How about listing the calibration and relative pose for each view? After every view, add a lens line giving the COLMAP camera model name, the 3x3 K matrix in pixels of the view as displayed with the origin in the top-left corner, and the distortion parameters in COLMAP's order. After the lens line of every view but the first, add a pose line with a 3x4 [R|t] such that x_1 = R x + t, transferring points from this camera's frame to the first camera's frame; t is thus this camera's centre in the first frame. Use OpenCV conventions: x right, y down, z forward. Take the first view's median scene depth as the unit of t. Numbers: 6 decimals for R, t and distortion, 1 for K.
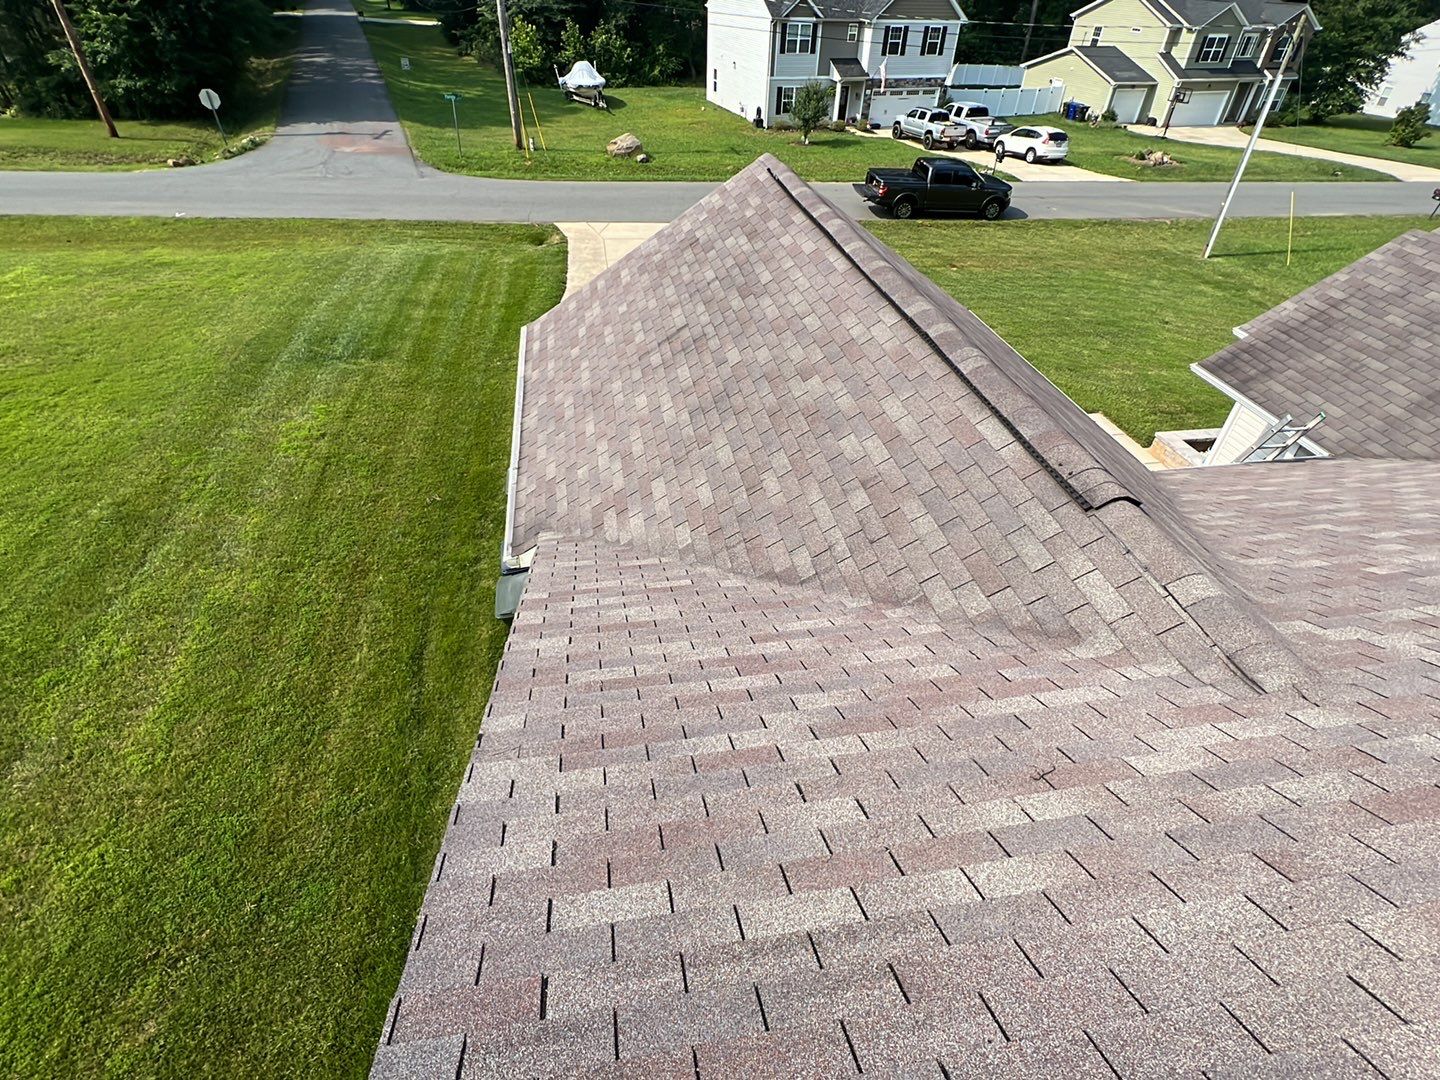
lens RADIAL K [[740.1, 0, 720.0], [0, 740.1, 540.0], [0, 0, 1]] dist [-0.002855, 0.001949]
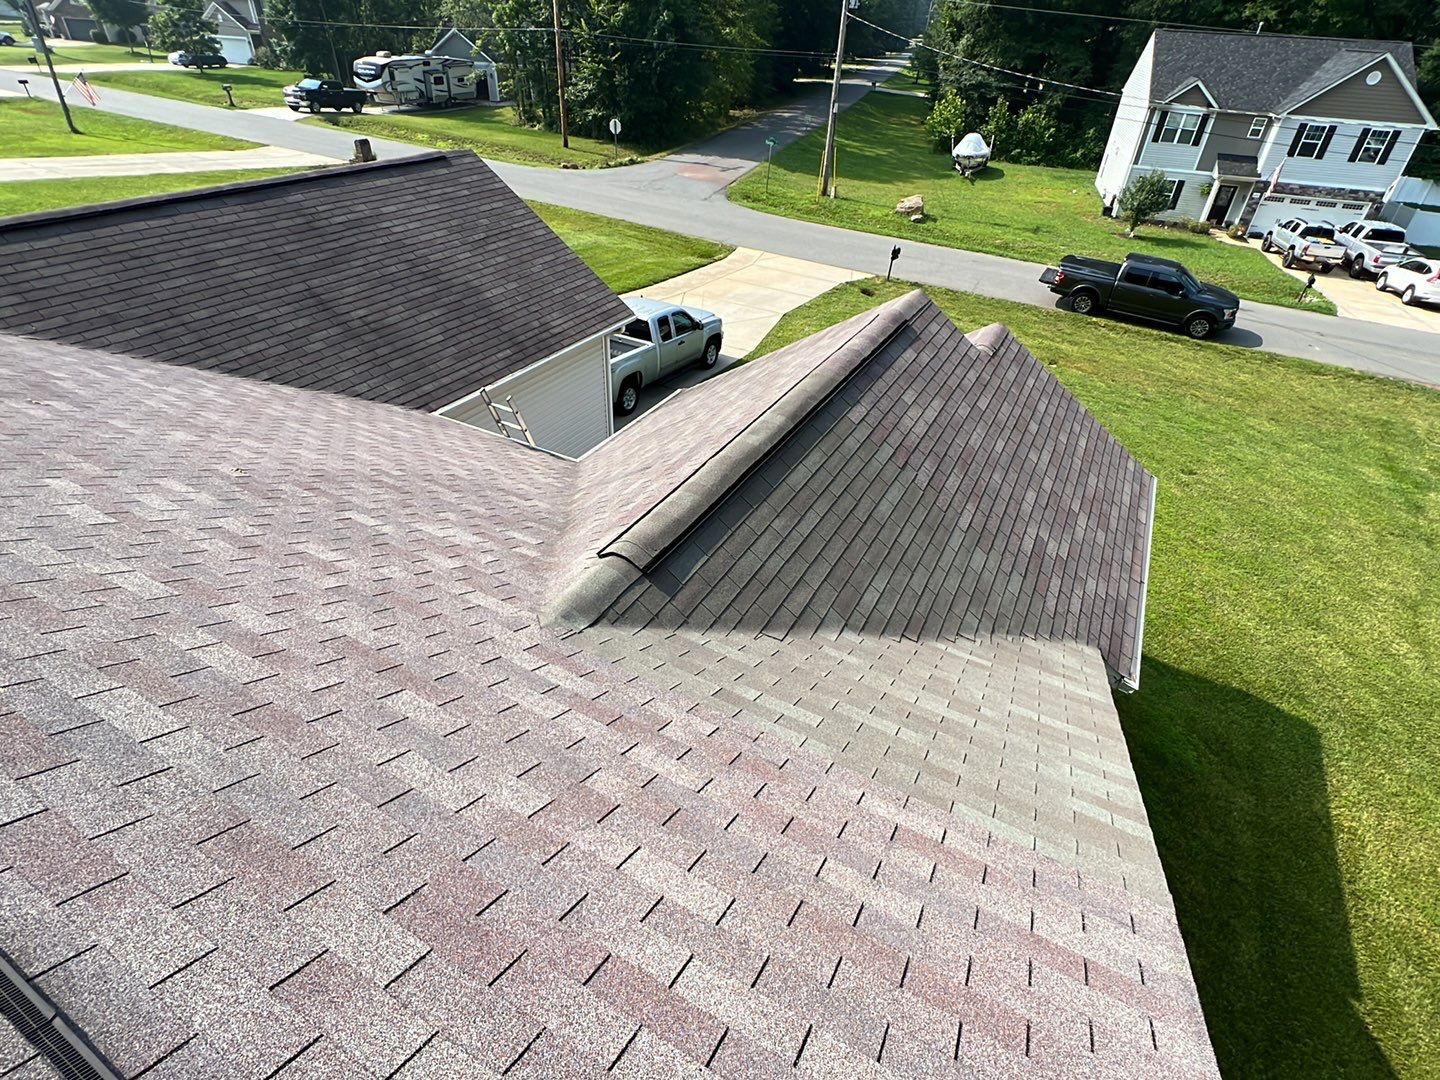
lens RADIAL K [[740.1, 0, 720.0], [0, 740.1, 540.0], [0, 0, 1]] dist [-0.002855, 0.001949]
pose [[0.783543, 0.366390, -0.501816, 0.567474], [-0.403961, 0.914043, 0.036617, -0.048157], [0.472097, 0.174023, 0.864199, 0.081310]]
